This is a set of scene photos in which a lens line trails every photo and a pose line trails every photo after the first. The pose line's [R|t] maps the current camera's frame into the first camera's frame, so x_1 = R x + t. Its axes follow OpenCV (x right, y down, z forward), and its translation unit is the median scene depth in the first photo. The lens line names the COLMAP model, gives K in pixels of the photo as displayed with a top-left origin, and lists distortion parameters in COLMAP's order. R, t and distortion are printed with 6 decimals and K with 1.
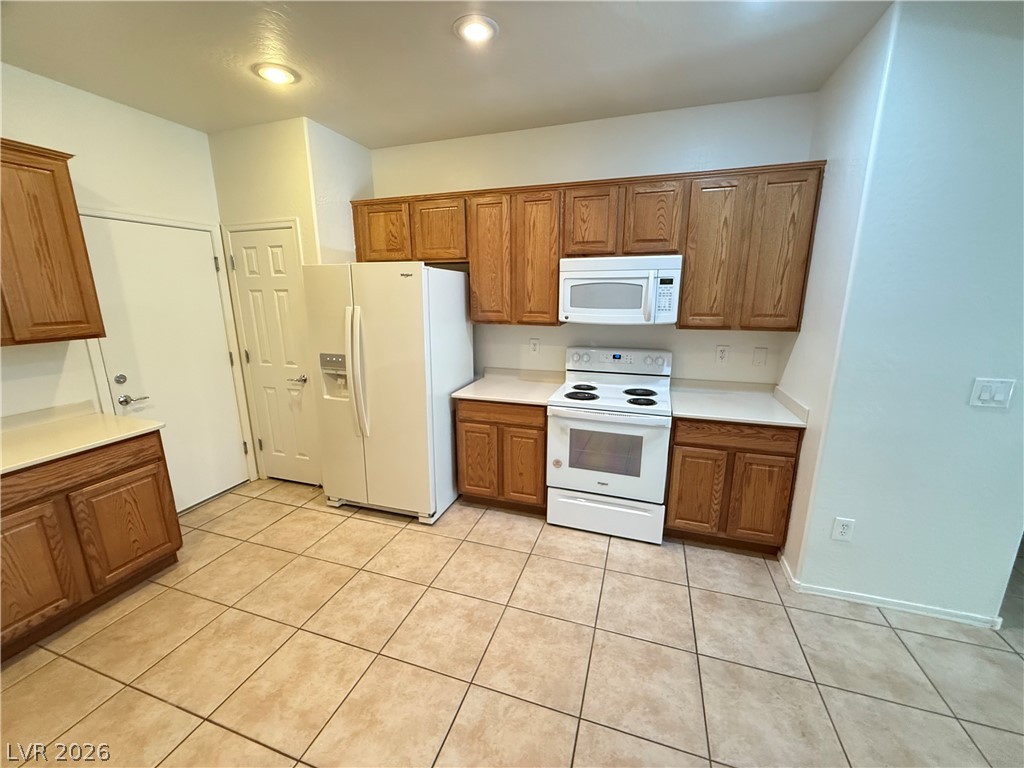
lens RADIAL K [[411.2, 0, 511.8], [0, 411.2, 385.1], [0, 0, 1]] dist [-0.000057, 0.000732]
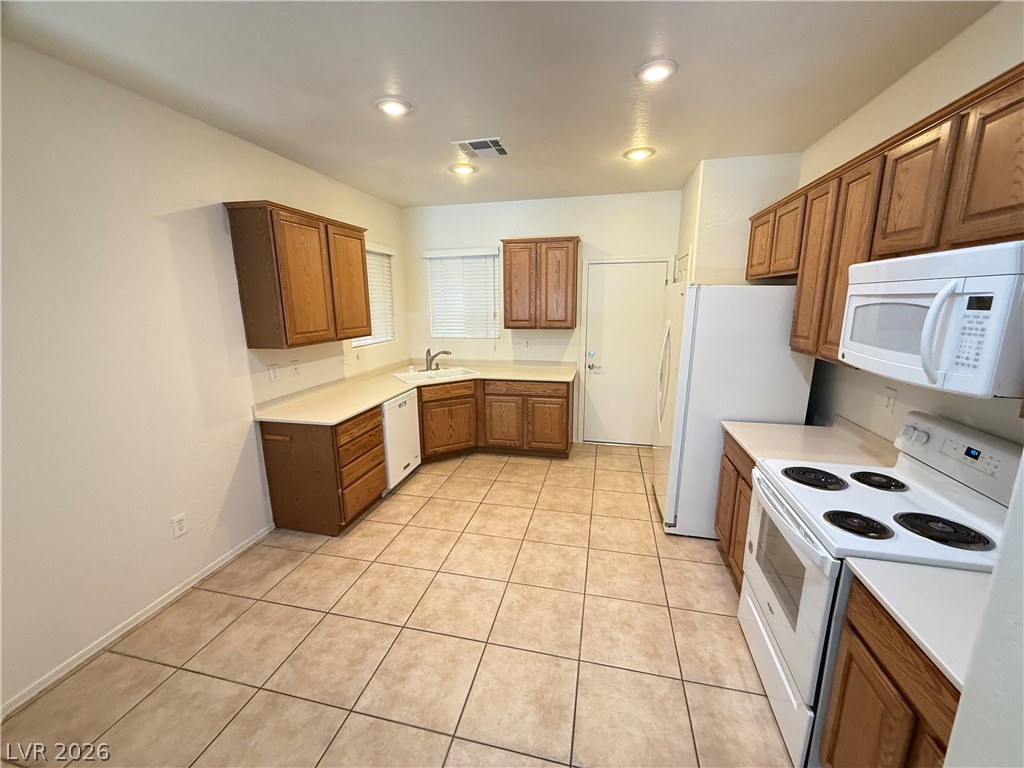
lens RADIAL K [[411.2, 0, 509.3], [0, 411.2, 386.0], [0, 0, 1]] dist [-0.000057, 0.000732]
pose [[0.083942, 0.208721, -0.974366, 0.786528], [-0.215210, 0.958537, 0.186790, -0.139168], [0.972953, 0.194014, 0.125380, 0.465419]]
